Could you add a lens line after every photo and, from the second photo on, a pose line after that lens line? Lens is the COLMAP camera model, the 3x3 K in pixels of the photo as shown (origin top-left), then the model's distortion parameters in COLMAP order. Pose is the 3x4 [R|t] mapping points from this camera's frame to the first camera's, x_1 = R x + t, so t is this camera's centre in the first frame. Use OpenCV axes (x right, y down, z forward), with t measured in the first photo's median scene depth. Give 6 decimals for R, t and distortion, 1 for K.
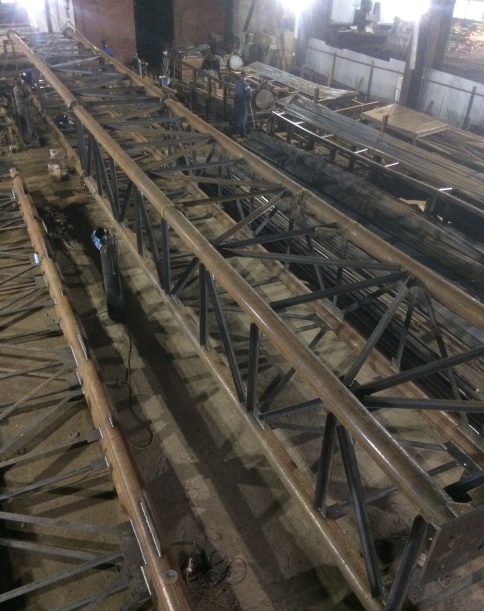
lens RADIAL K [[552.5, 0, 254.6], [0, 552.5, 315.8], [0, 0, 1]] dist [0.072847, -0.093497]
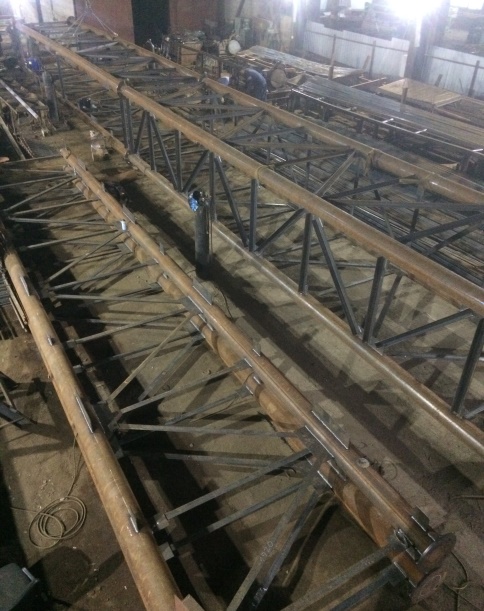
lens RADIAL K [[552.5, 0, 240.4], [0, 552.5, 304.3], [0, 0, 1]] dist [0.072847, -0.093497]
pose [[0.996819, -0.051133, 0.061131, -0.194240], [0.051452, 0.998669, -0.003641, 0.052313], [-0.060863, 0.006774, 0.998123, -0.064389]]
